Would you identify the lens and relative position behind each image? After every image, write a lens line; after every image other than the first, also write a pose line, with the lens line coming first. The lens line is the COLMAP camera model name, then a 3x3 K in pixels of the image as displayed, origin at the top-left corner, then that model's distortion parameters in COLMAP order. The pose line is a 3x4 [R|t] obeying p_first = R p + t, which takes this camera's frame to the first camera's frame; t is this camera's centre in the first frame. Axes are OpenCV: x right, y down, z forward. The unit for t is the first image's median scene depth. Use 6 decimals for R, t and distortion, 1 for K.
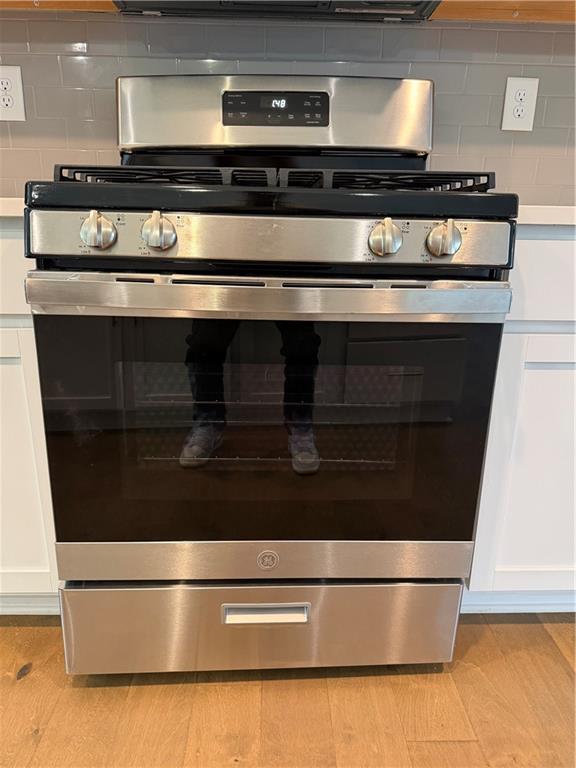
lens RADIAL K [[551.1, 0, 288.0], [0, 551.1, 384.0], [0, 0, 1]] dist [0.000902, -0.002181]
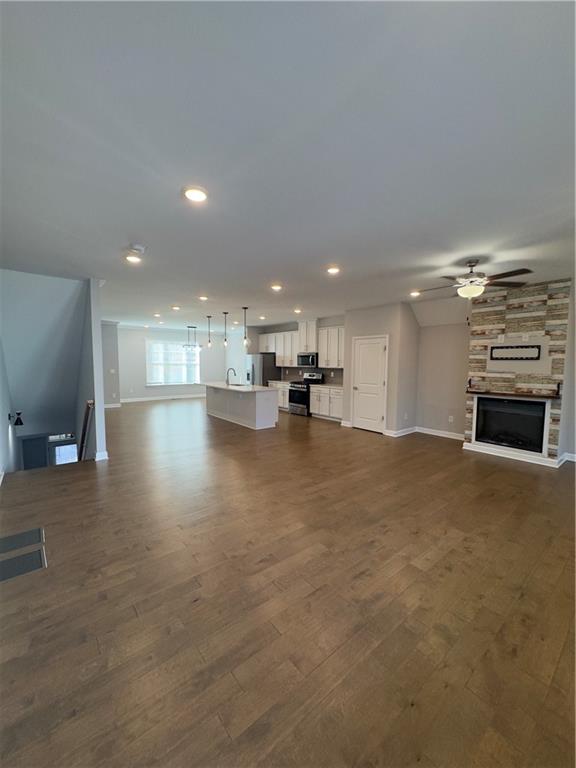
lens RADIAL K [[306.5, 0, 287.7], [0, 306.5, 385.1], [0, 0, 1]] dist [-0.001841, 0.000469]
pose [[0.617282, 0.054197, -0.784873, 6.145234], [-0.222970, 0.968772, -0.108465, 0.708325], [0.754485, 0.241957, 0.610090, -4.348210]]
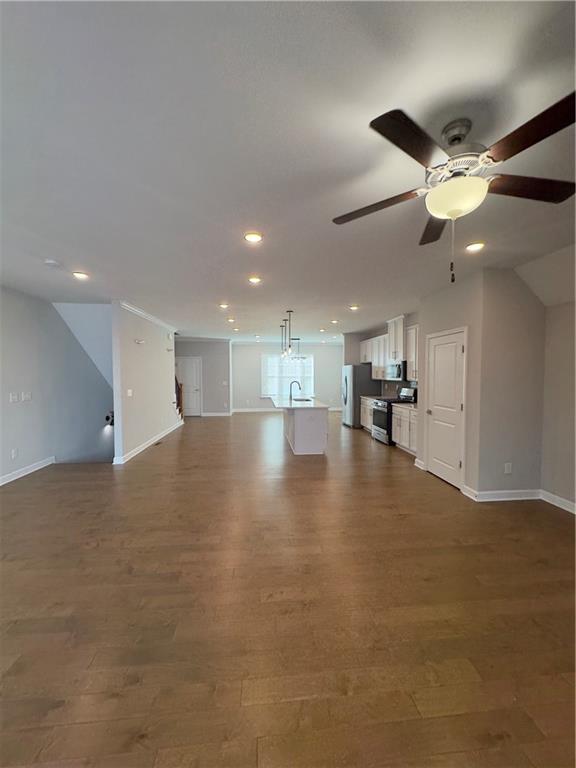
lens RADIAL K [[306.5, 0, 287.7], [0, 306.5, 385.1], [0, 0, 1]] dist [-0.001841, 0.000469]
pose [[0.073279, 0.026324, -0.996964, 6.059985], [-0.279761, 0.960058, 0.004787, -0.084147], [0.957269, 0.278561, 0.077716, -1.616878]]
